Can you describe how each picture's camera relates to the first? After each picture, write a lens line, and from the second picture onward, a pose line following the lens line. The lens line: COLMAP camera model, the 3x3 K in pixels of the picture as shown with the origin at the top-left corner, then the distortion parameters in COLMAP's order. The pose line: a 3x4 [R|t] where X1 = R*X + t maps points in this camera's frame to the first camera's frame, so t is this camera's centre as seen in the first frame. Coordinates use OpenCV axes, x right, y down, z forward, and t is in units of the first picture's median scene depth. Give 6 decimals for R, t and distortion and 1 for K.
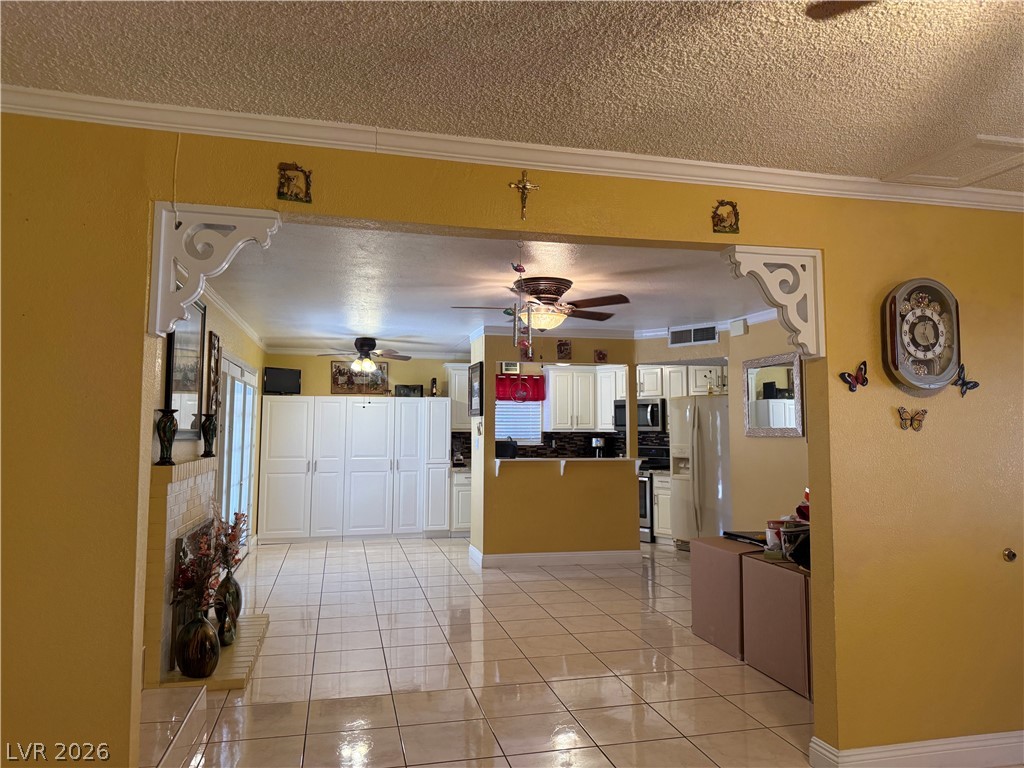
lens RADIAL K [[722.0, 0, 516.6], [0, 722.0, 380.3], [0, 0, 1]] dist [0.069318, -0.094872]
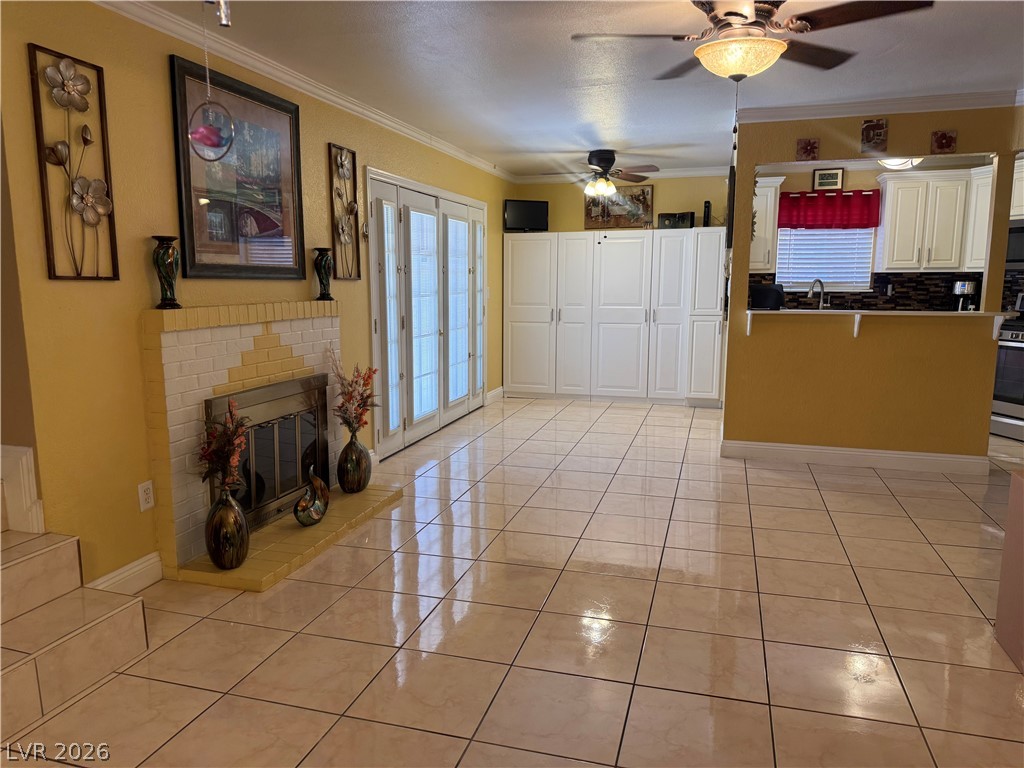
lens RADIAL K [[722.0, 0, 503.7], [0, 722.0, 390.6], [0, 0, 1]] dist [0.069318, -0.094872]
pose [[0.861818, 0.073548, -0.501858, 0.123272], [0.039249, 0.976795, 0.210551, 0.026848], [0.505697, -0.201154, 0.838932, 0.268805]]
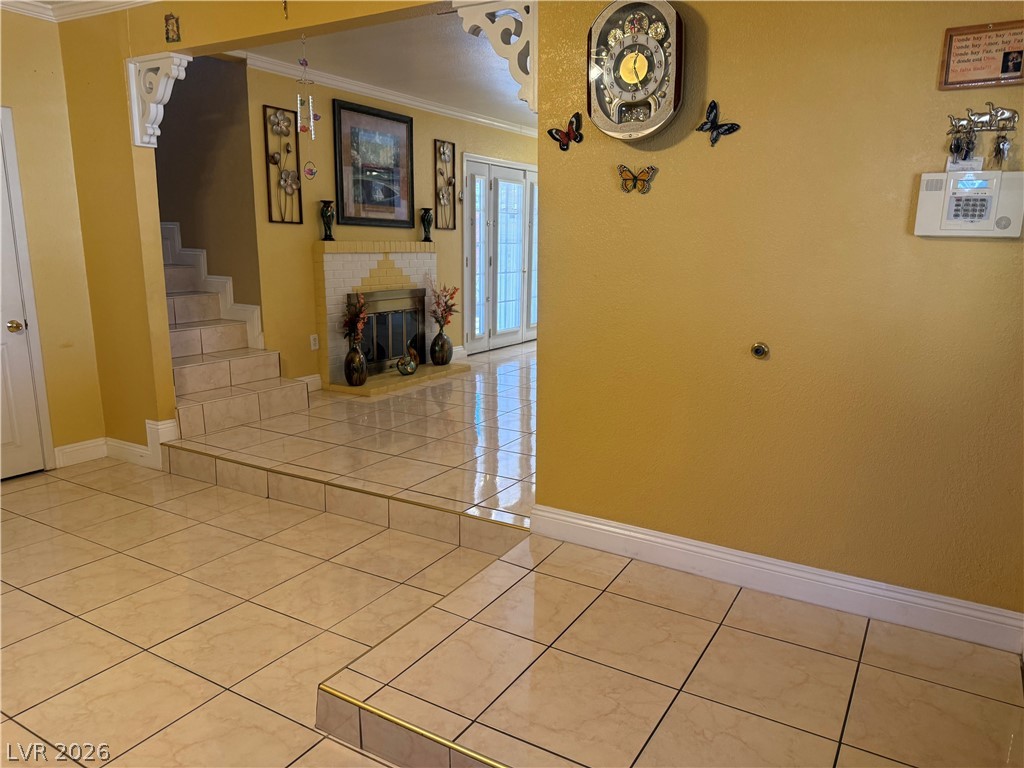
lens RADIAL K [[722.0, 0, 520.7], [0, 722.0, 394.6], [0, 0, 1]] dist [0.069318, -0.094872]
pose [[0.720077, 0.150022, -0.677483, 0.432998], [0.038740, 0.966134, 0.255117, 0.030488], [0.692812, -0.209950, 0.689879, 0.110227]]
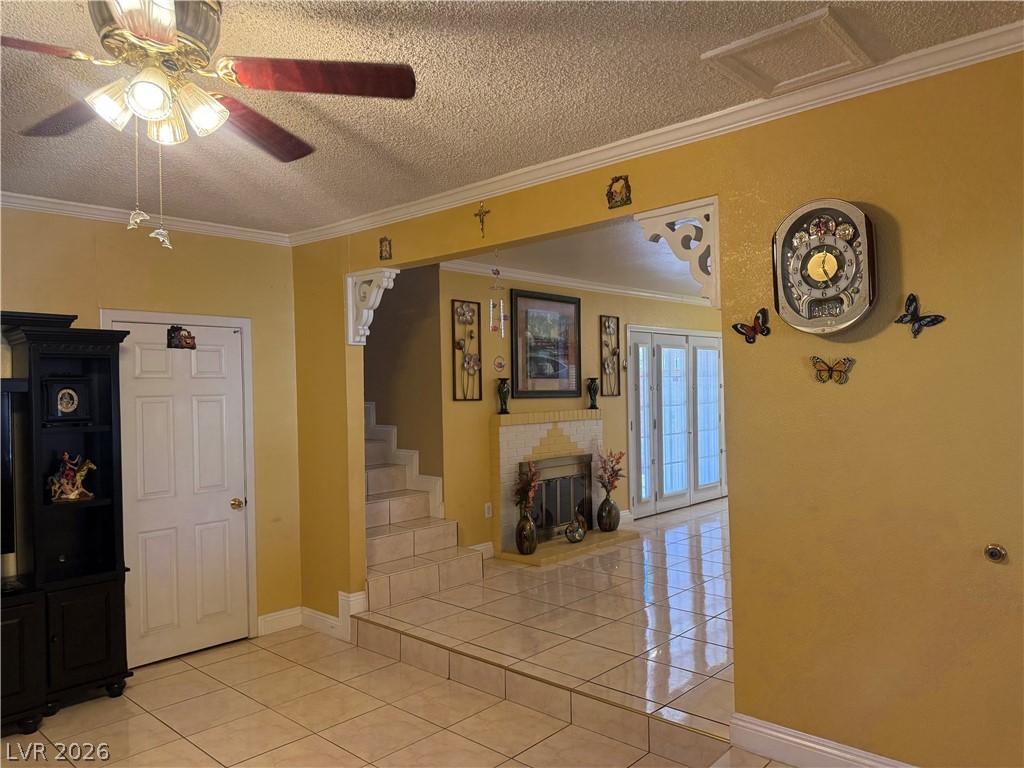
lens RADIAL K [[722.0, 0, 512.4], [0, 722.0, 386.6], [0, 0, 1]] dist [0.069318, -0.094872]
pose [[0.552919, -0.019254, -0.833012, 0.424072], [0.079412, 0.996400, 0.029680, 0.007533], [0.829442, -0.082562, 0.552458, 0.095967]]
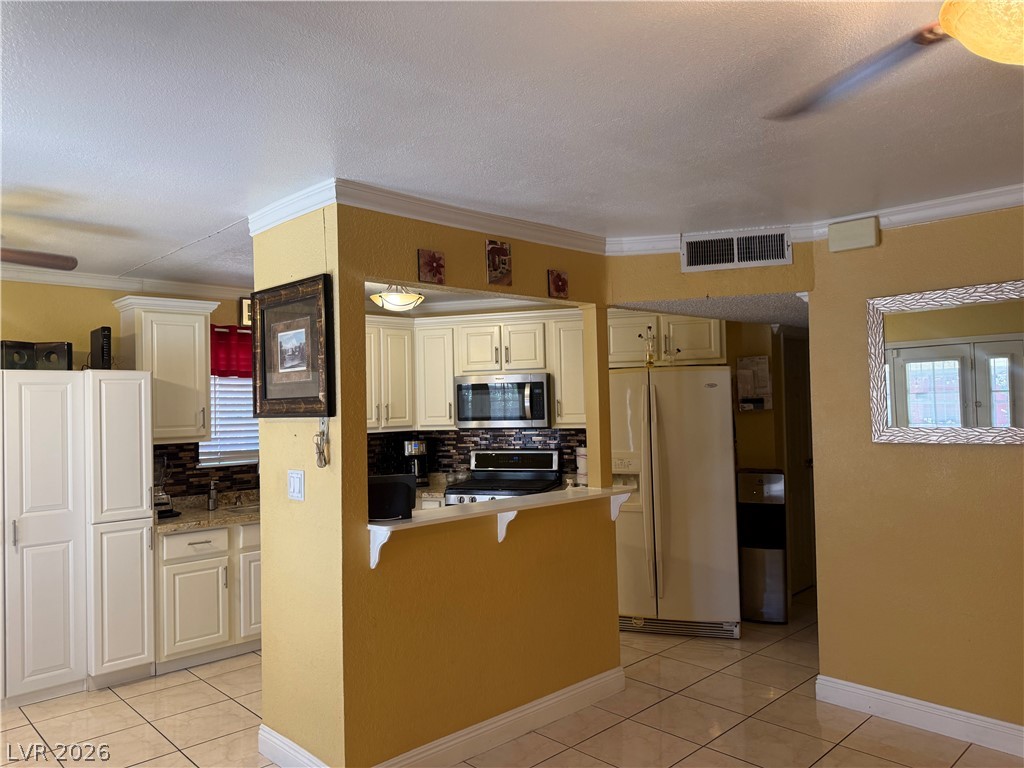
lens RADIAL K [[722.0, 0, 507.3], [0, 722.0, 388.6], [0, 0, 1]] dist [0.069318, -0.094872]
pose [[0.864719, -0.010136, 0.502154, -0.157484], [-0.010740, 0.999195, 0.038664, 0.018372], [-0.502142, -0.038827, 0.863913, 0.606644]]
